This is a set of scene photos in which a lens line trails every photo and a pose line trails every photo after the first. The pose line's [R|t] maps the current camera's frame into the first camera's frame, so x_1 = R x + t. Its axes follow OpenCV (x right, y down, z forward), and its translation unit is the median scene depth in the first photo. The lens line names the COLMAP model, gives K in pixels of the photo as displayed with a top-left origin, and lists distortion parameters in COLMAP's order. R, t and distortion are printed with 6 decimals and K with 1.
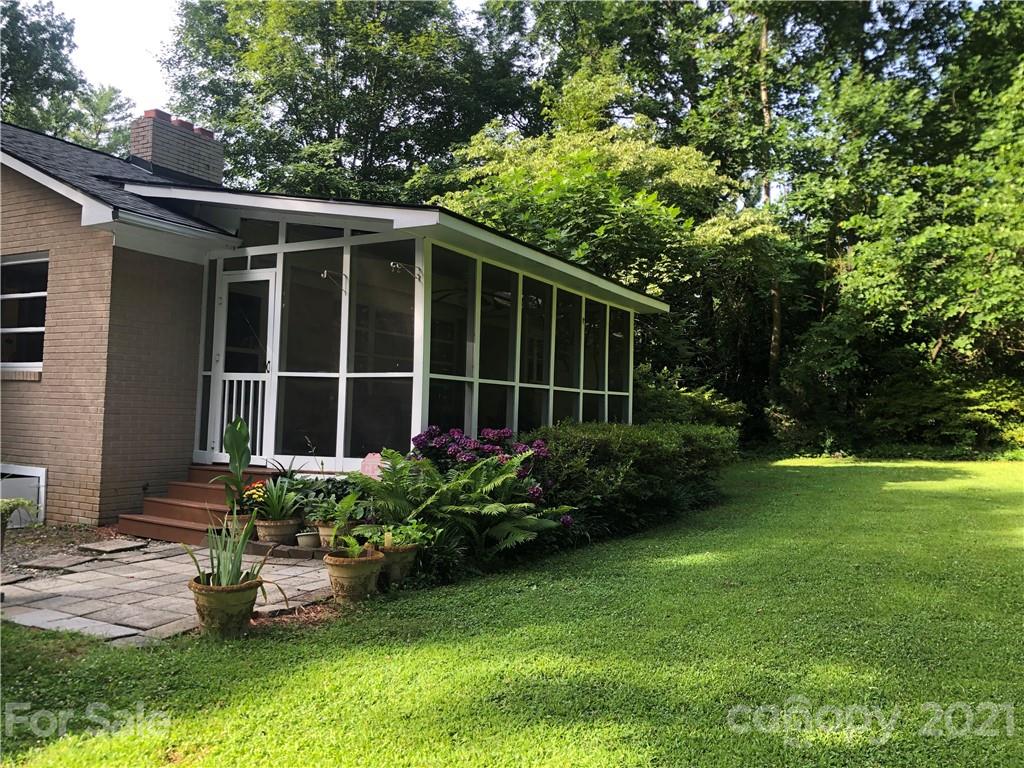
lens RADIAL K [[819.1, 0, 510.7], [0, 819.1, 366.4], [0, 0, 1]] dist [0.099885, -0.151290]
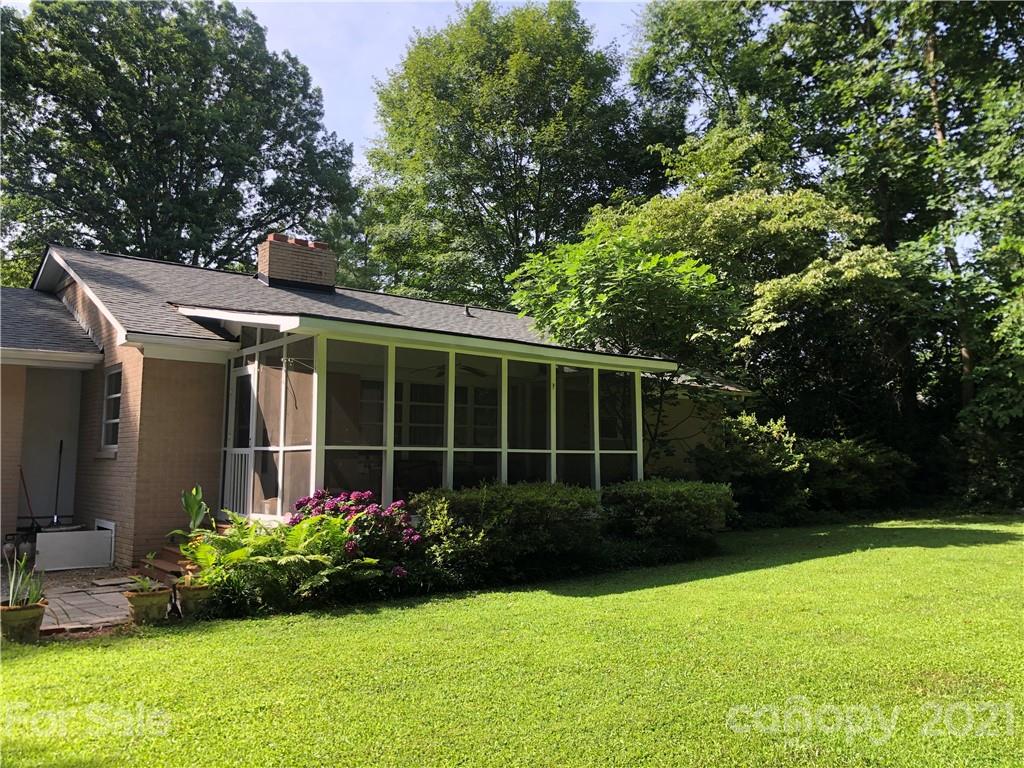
lens RADIAL K [[819.1, 0, 510.7], [0, 819.1, 366.4], [0, 0, 1]] dist [0.099885, -0.151290]
pose [[0.926763, -0.064767, -0.370020, 0.549517], [0.041305, 0.996621, -0.070993, -0.009551], [0.373368, 0.050510, 0.926307, -0.028274]]
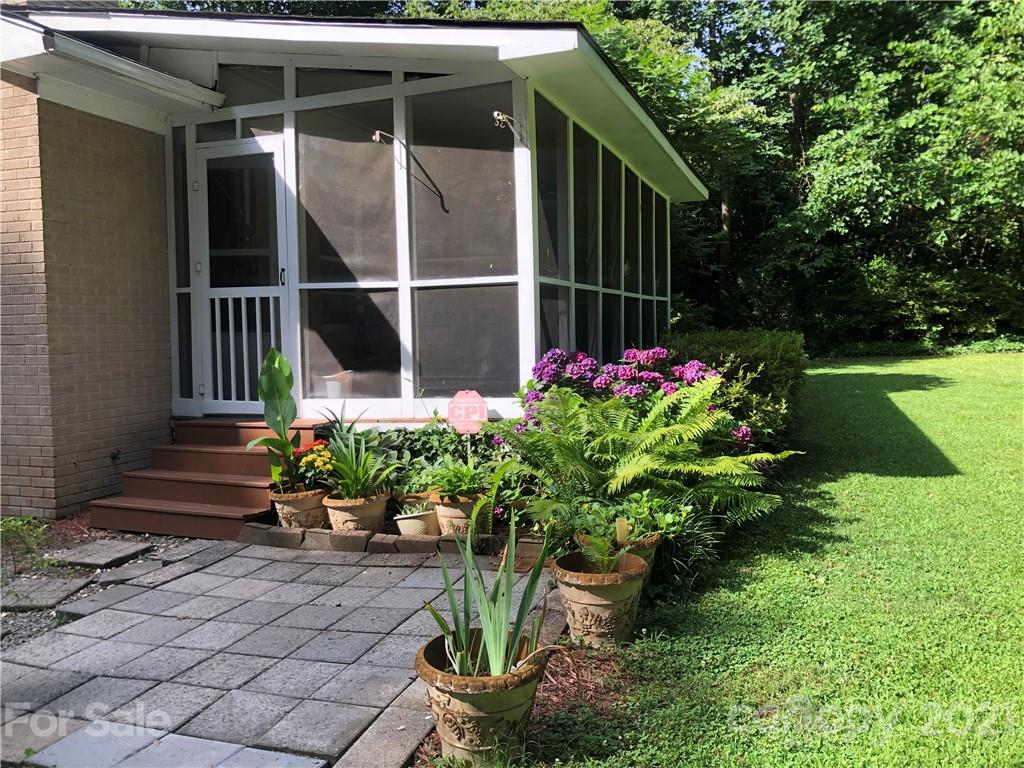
lens RADIAL K [[823.5, 0, 512.0], [0, 823.5, 358.8], [0, 0, 1]] dist [0.045442, -0.009423]
pose [[0.986508, -0.053284, 0.154798, -0.212167], [0.038673, 0.994638, 0.095910, 0.009787], [-0.159079, -0.088629, 0.983280, 0.262773]]
